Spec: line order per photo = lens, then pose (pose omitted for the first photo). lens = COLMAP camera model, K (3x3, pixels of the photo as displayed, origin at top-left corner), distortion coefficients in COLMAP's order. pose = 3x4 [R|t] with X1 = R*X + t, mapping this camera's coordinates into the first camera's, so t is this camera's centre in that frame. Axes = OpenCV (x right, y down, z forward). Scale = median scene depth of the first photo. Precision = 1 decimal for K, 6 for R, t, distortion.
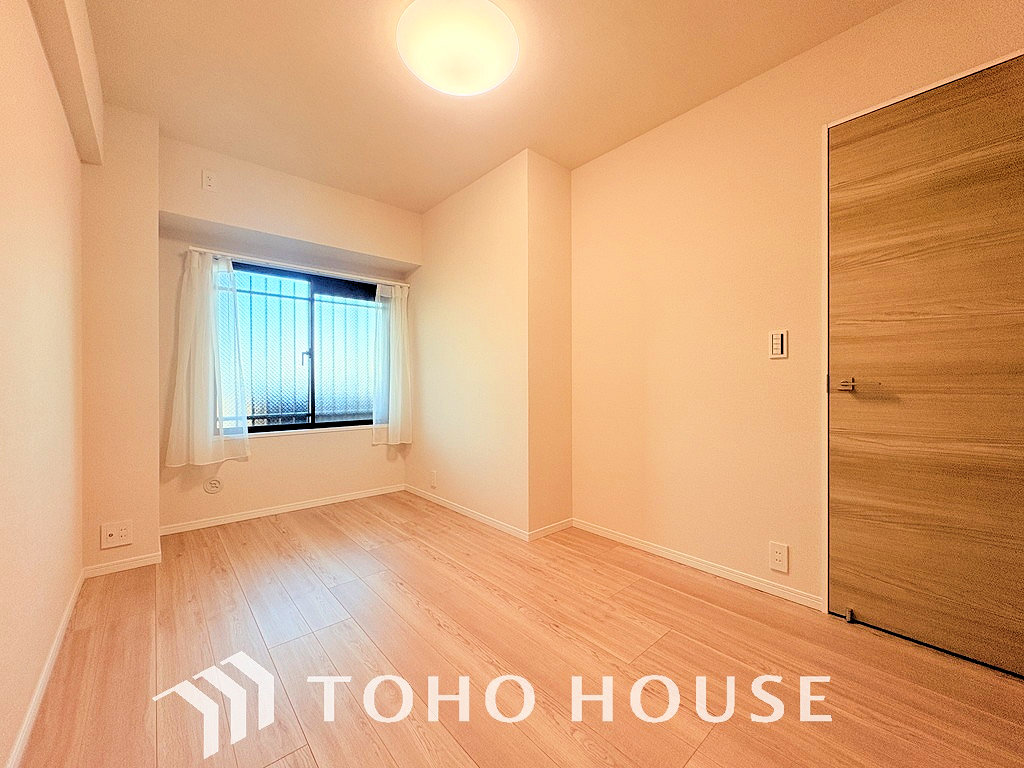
lens RADIAL K [[407.6, 0, 512.0], [0, 407.6, 384.0], [0, 0, 1]] dist [0.001330, 0.000117]
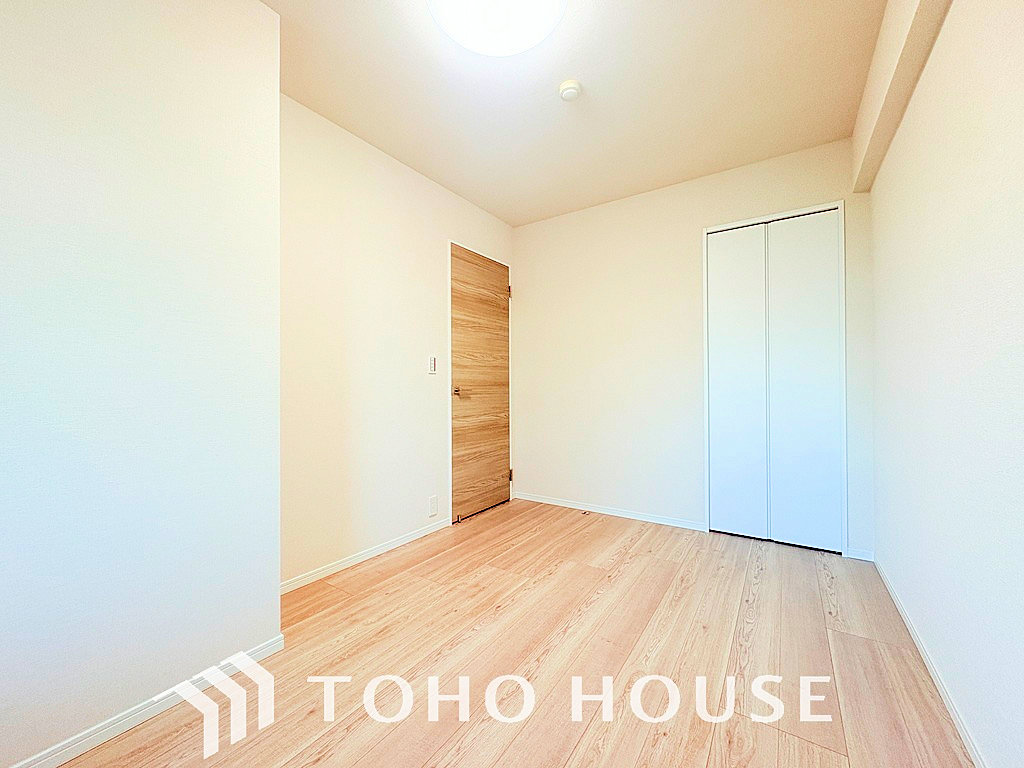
lens RADIAL K [[407.6, 0, 512.0], [0, 407.6, 384.0], [0, 0, 1]] dist [0.001330, 0.000117]
pose [[-0.256570, 0.010119, 0.966473, -0.986763], [0.006023, 0.999943, -0.008871, -0.010981], [-0.966507, 0.003545, -0.256616, 1.241632]]
